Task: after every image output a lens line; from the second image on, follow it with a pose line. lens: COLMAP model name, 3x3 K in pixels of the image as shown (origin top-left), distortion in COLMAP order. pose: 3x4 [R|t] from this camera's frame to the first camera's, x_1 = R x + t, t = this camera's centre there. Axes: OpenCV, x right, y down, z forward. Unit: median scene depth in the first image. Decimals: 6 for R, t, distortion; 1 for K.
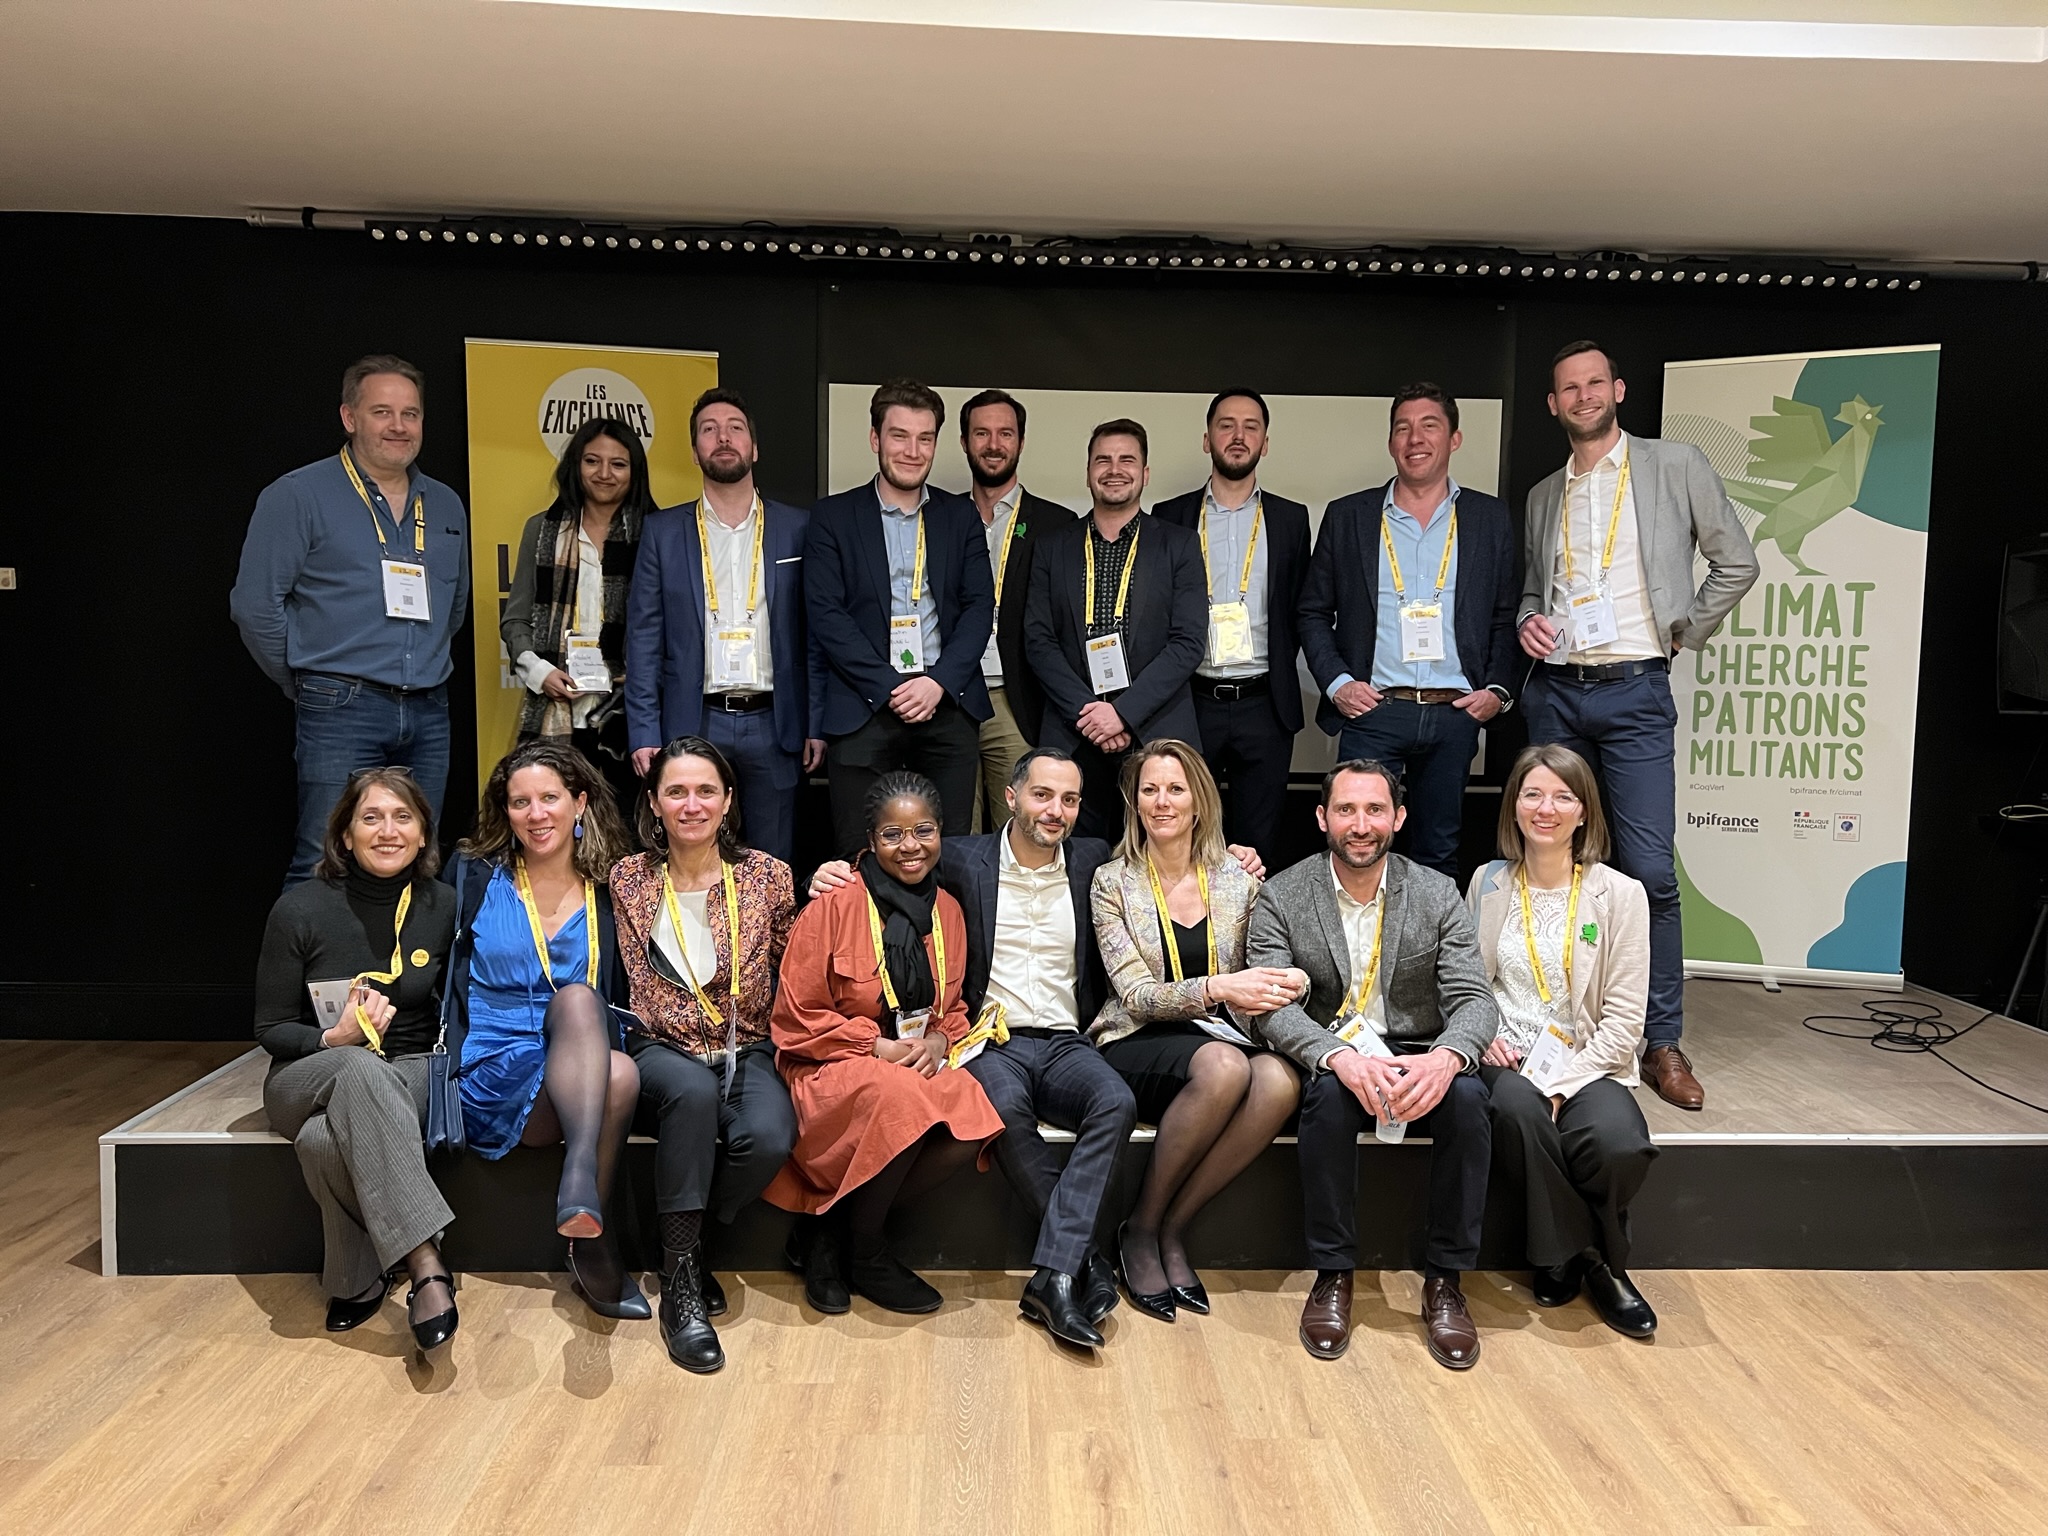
lens RADIAL K [[1559.6, 0, 1057.9], [0, 1559.6, 787.4], [0, 0, 1]] dist [0.041140, -0.047155]
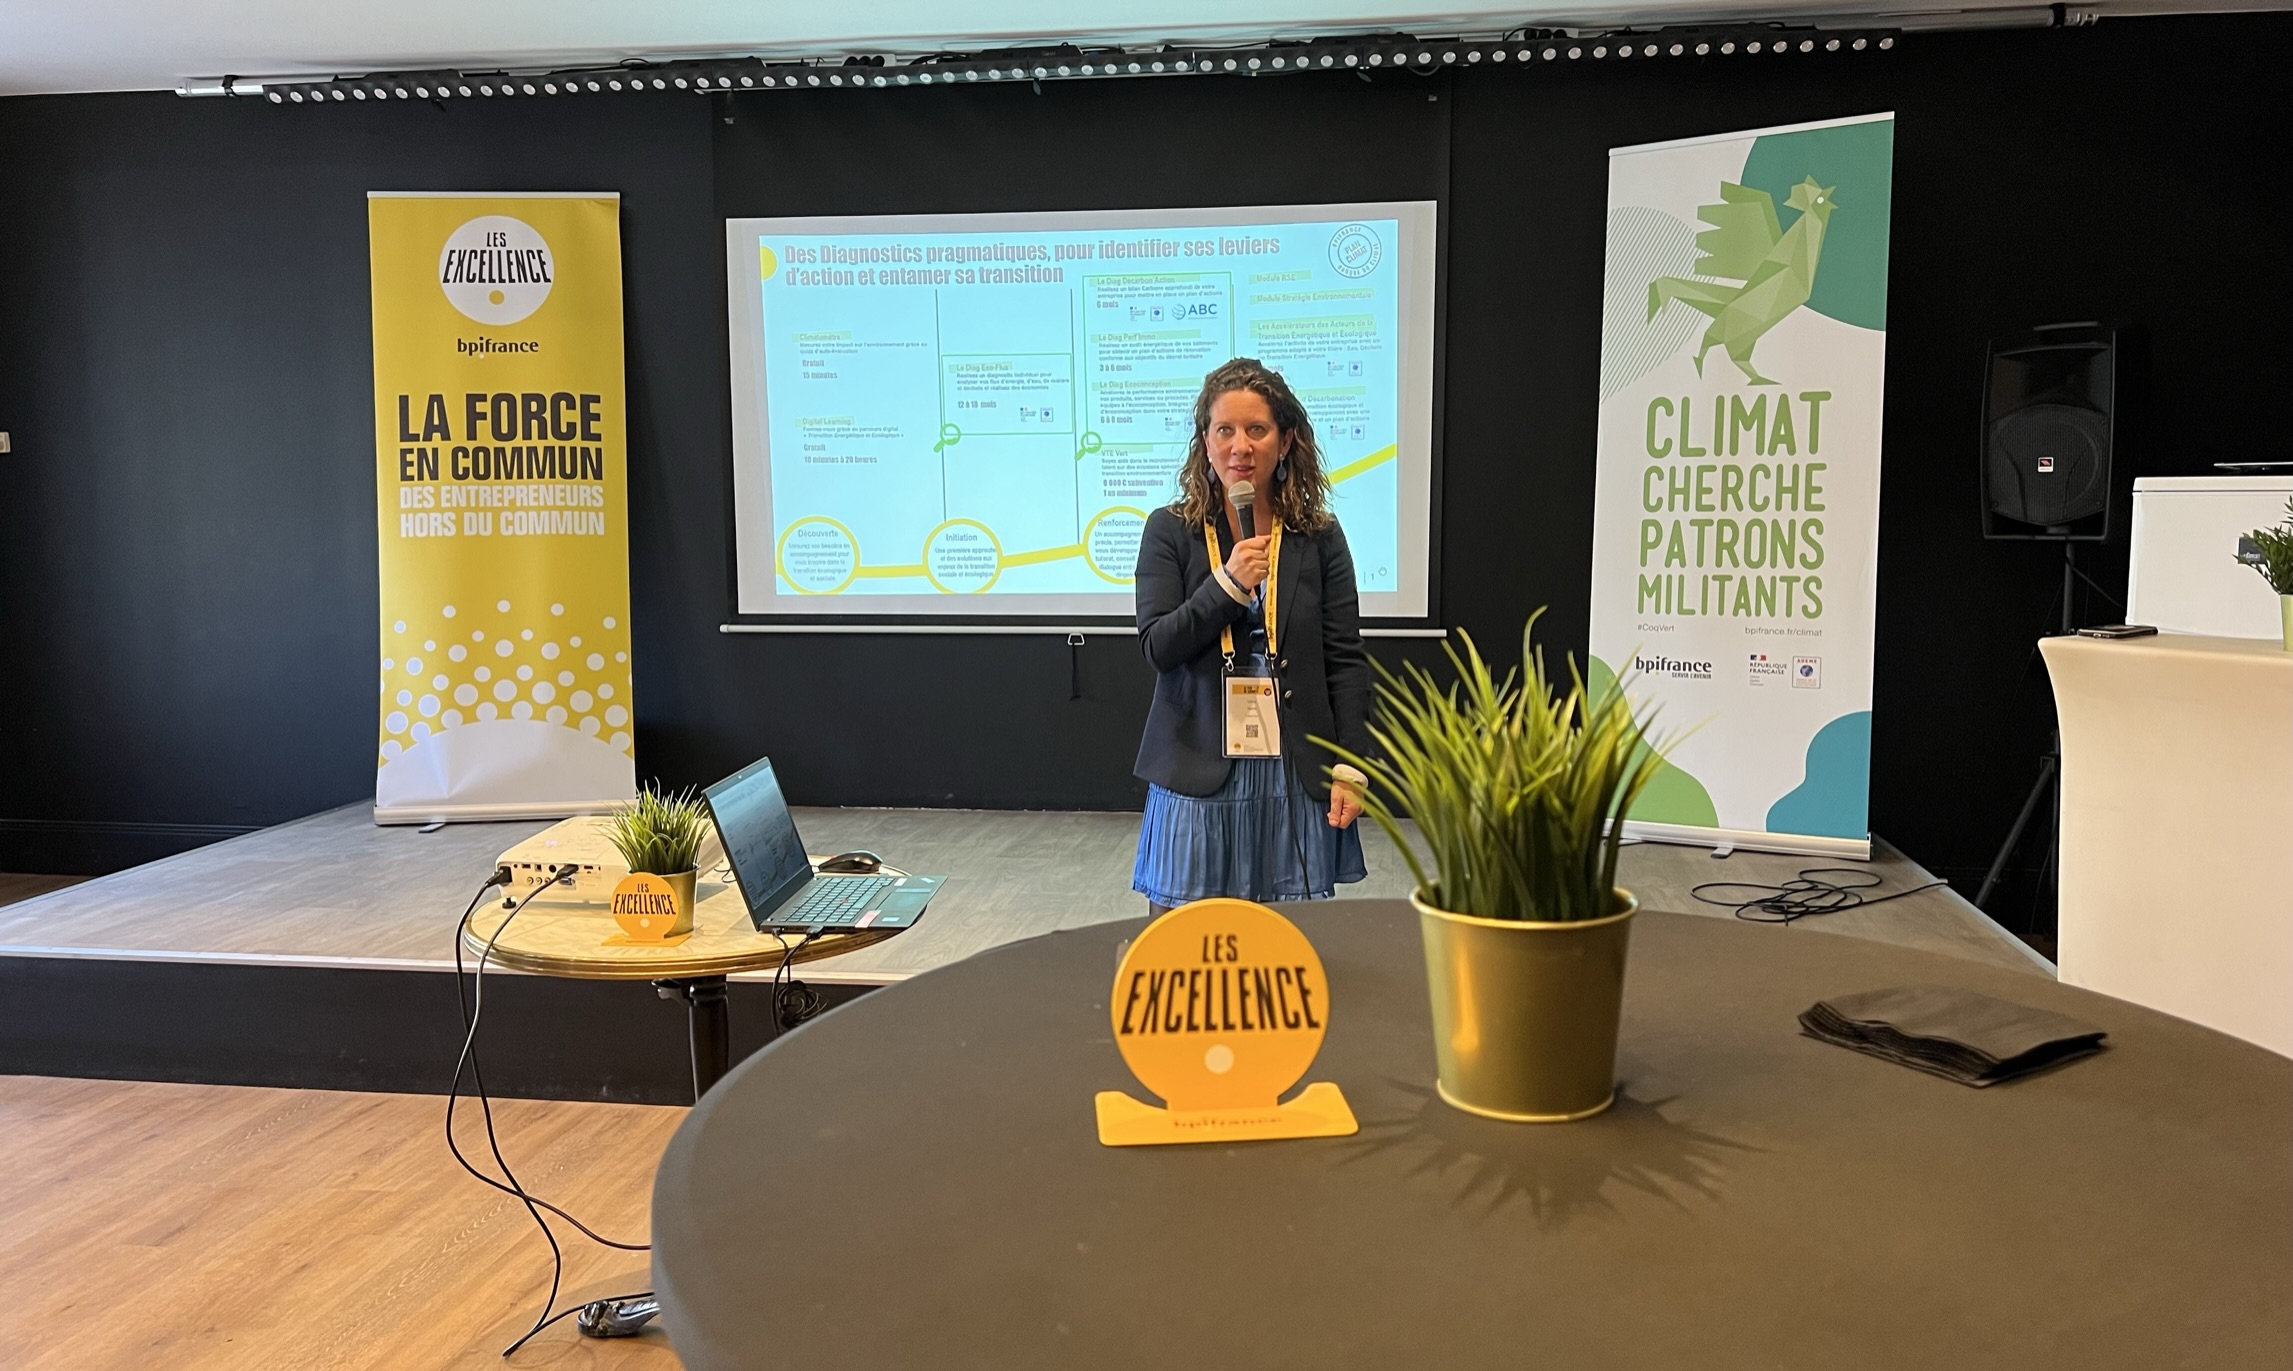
lens RADIAL K [[1709.5, 0, 1132.9], [0, 1709.5, 681.0], [0, 0, 1]] dist [0.050908, -0.068068]
pose [[0.982049, 0.000782, -0.188625, 0.314205], [0.001930, 0.999897, 0.014196, 0.016055], [0.188617, -0.014305, 0.981946, -0.013155]]
